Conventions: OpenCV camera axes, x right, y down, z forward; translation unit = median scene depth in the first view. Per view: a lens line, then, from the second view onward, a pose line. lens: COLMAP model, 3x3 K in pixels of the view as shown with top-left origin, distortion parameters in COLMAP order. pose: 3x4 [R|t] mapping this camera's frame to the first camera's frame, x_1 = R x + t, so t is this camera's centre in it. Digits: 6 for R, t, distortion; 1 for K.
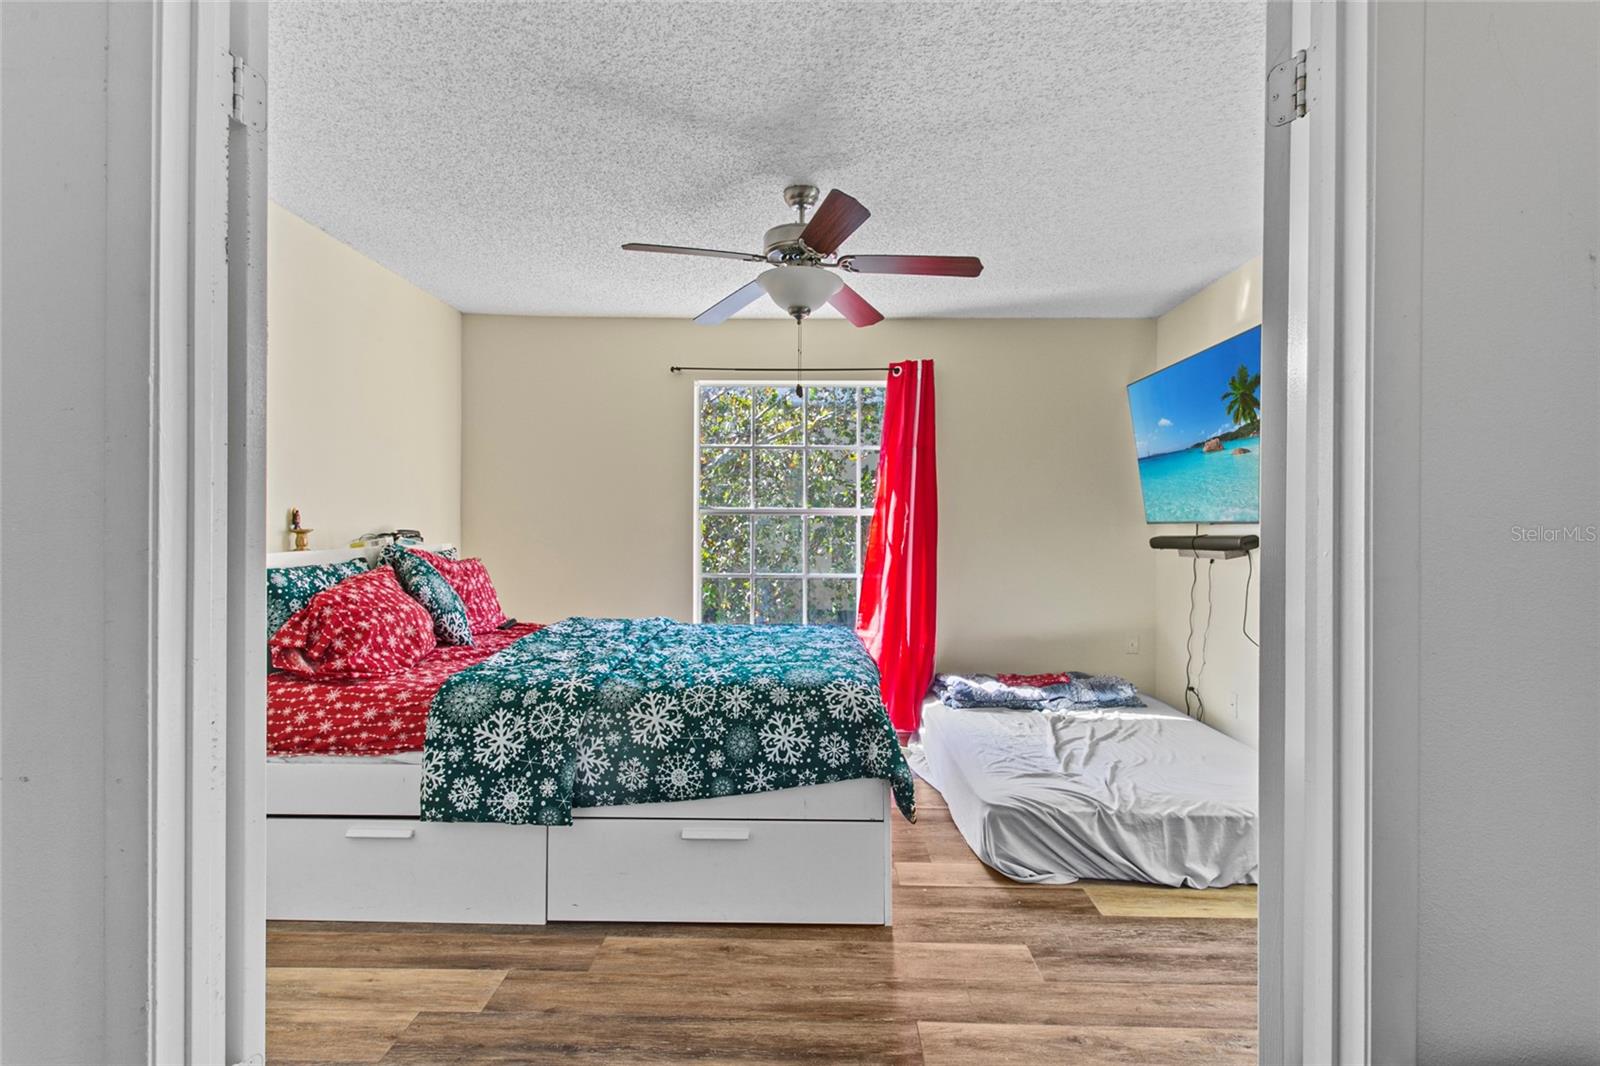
lens RADIAL K [[765.6, 0, 800.0], [0, 765.6, 533.0], [0, 0, 1]] dist [0.001574, 0.000316]
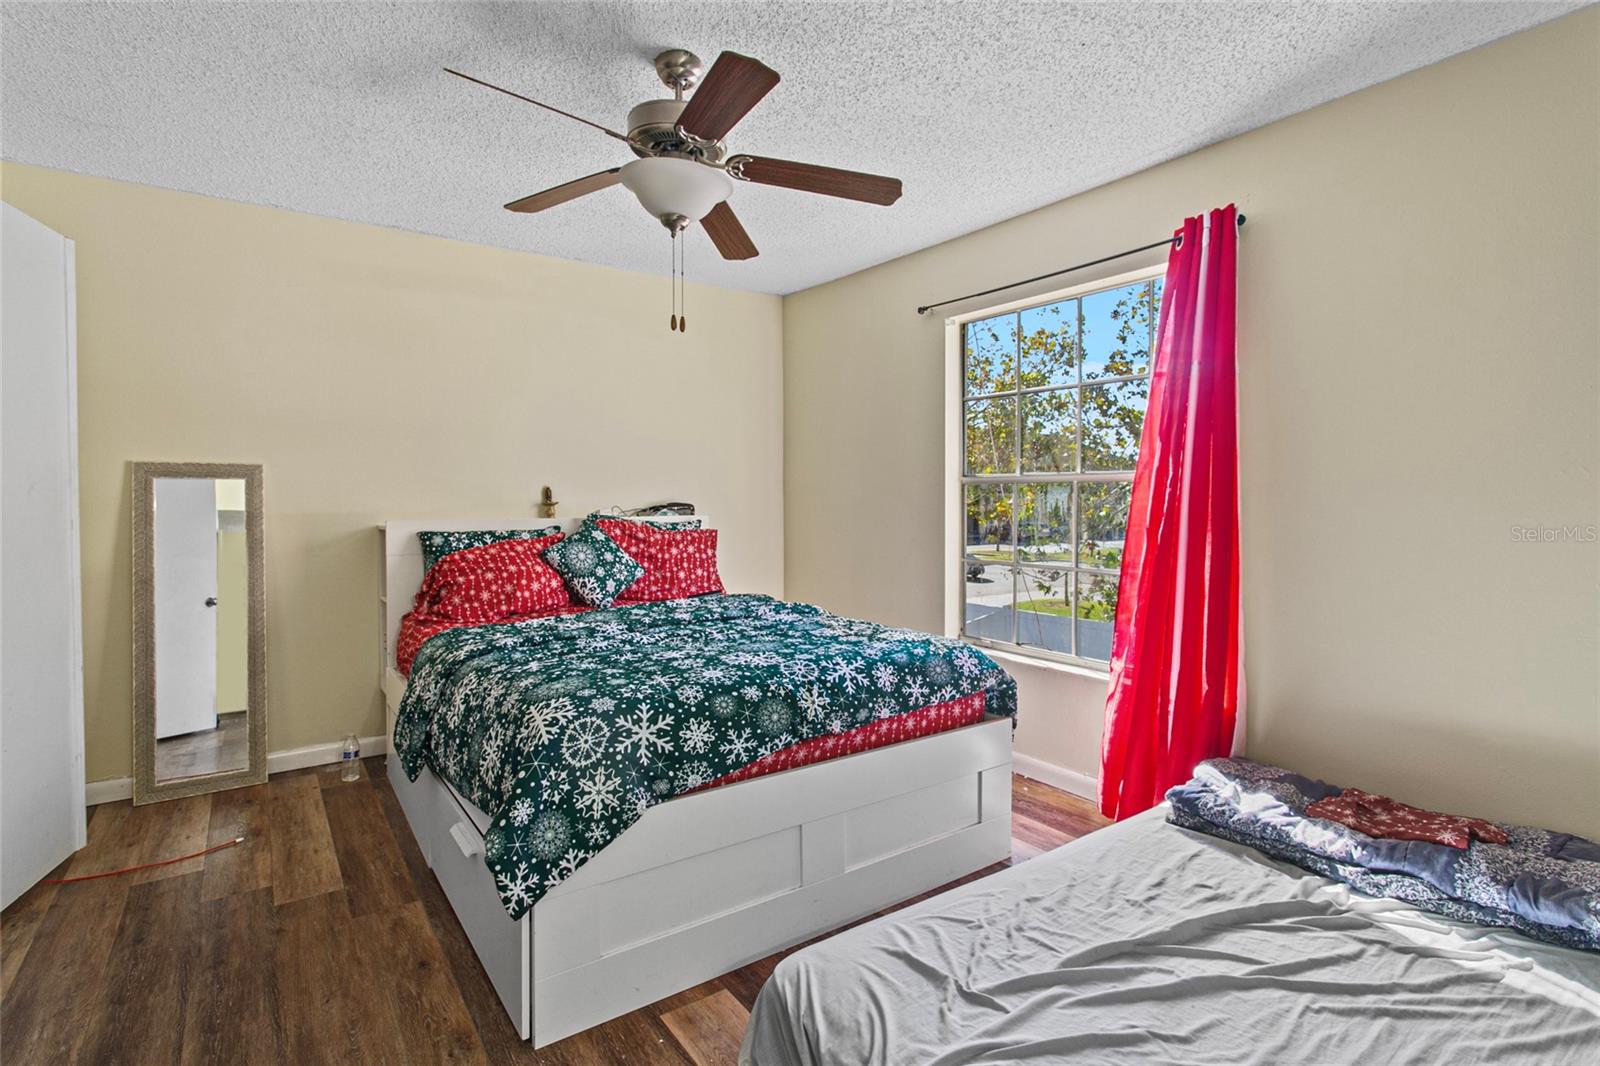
lens RADIAL K [[772.0, 0, 796.3], [0, 772.0, 518.0], [0, 0, 1]] dist [-0.001151, 0.000799]
pose [[0.604033, 0.016726, -0.796784, 0.619007], [-0.004634, 0.999837, 0.017475, -0.003535], [0.796946, -0.006863, 0.604011, 0.558041]]
